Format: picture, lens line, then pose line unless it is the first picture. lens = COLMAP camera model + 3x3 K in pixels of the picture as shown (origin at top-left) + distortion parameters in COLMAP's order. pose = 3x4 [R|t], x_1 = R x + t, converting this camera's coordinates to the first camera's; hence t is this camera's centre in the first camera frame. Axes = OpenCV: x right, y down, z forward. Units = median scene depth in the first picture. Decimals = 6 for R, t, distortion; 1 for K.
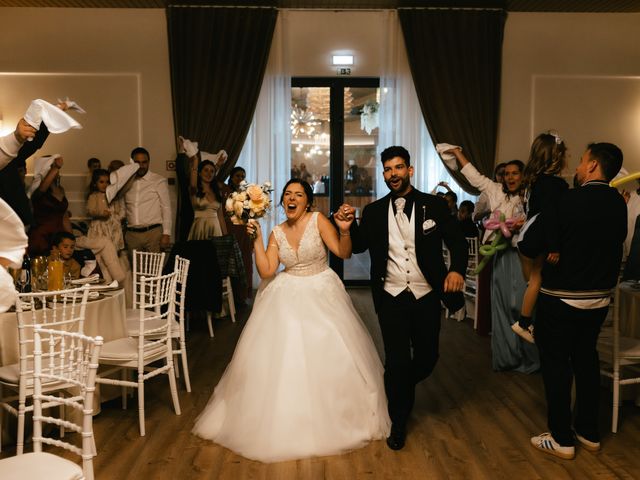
lens RADIAL K [[740.5, 0, 320.0], [0, 740.5, 240.0], [0, 0, 1]] dist [0.021684, -0.000418]
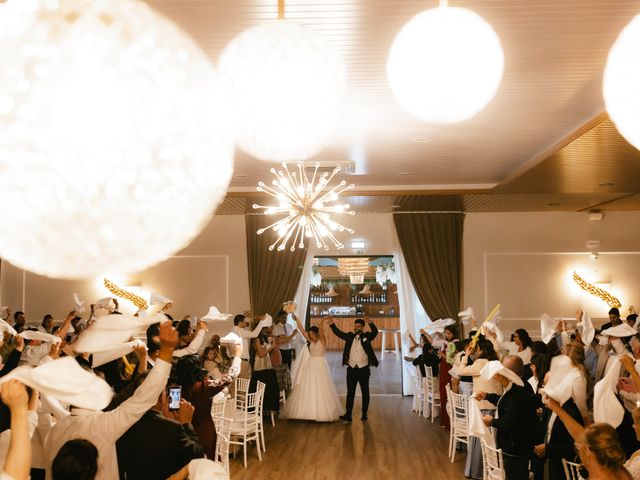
lens RADIAL K [[740.5, 0, 320.0], [0, 740.5, 240.0], [0, 0, 1]] dist [0.021684, -0.000418]
pose [[0.997342, -0.013056, -0.071680, 0.127460], [0.003182, 0.990680, -0.136176, -0.090446], [0.072790, 0.135586, 0.988088, -1.075295]]
